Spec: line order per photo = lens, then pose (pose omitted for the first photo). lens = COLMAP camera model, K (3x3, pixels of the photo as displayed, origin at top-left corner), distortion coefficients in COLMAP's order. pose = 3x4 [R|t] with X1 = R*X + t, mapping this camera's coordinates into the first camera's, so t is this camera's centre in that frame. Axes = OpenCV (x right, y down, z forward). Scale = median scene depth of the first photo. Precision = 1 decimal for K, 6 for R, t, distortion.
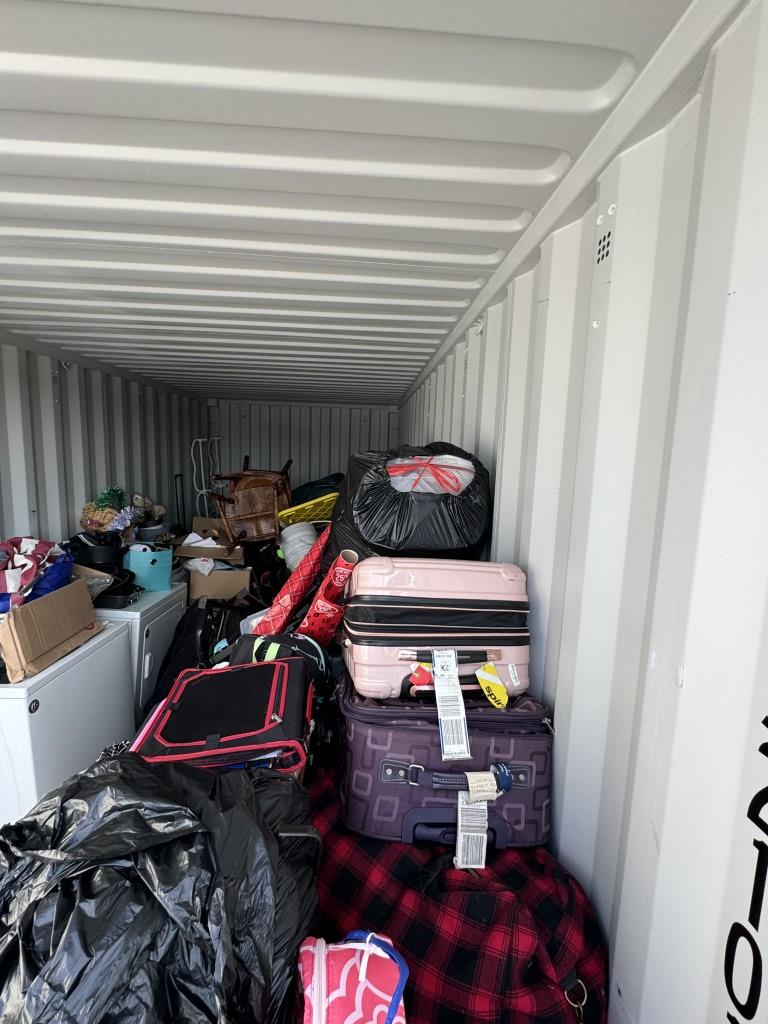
lens RADIAL K [[465.3, 0, 384.0], [0, 465.3, 512.0], [0, 0, 1]] dist [-0.001394, 0.000372]
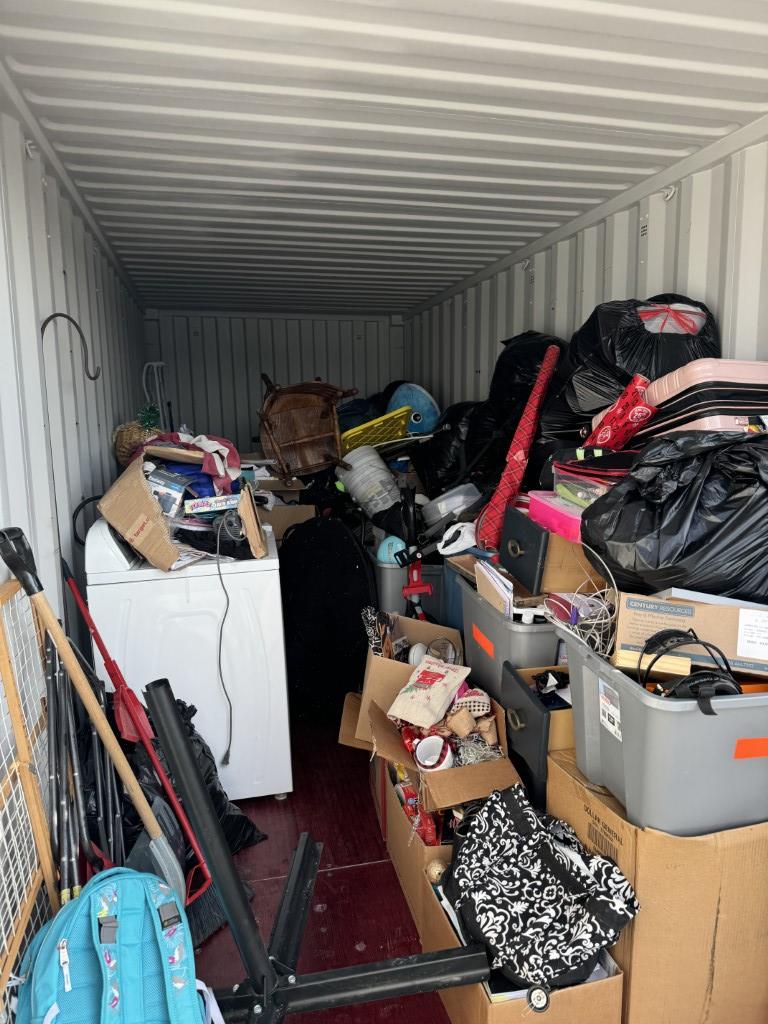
lens RADIAL K [[710.7, 0, 388.6], [0, 710.7, 526.8], [0, 0, 1]] dist [0.100323, -0.156705]
pose [[0.978463, -0.075420, 0.192150, -0.883344], [0.071463, 0.997065, 0.027450, 0.304678], [-0.193656, -0.013127, 0.980982, -0.568497]]
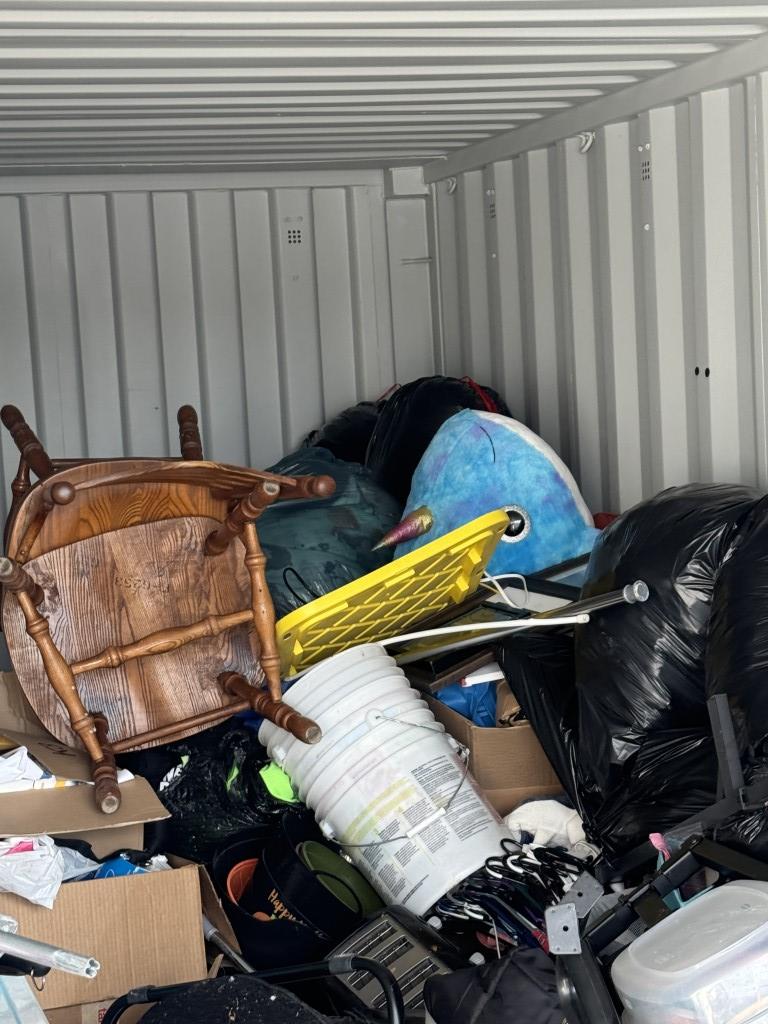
lens RADIAL K [[1990.0, 0, 402.2], [0, 1990.0, 515.1], [0, 0, 1]] dist [0.052291, 0.168636]
pose [[0.968612, -0.103097, 0.226190, -0.876284], [0.114904, 0.992586, -0.039633, -0.004258], [-0.220427, 0.064379, 0.973277, -0.104527]]
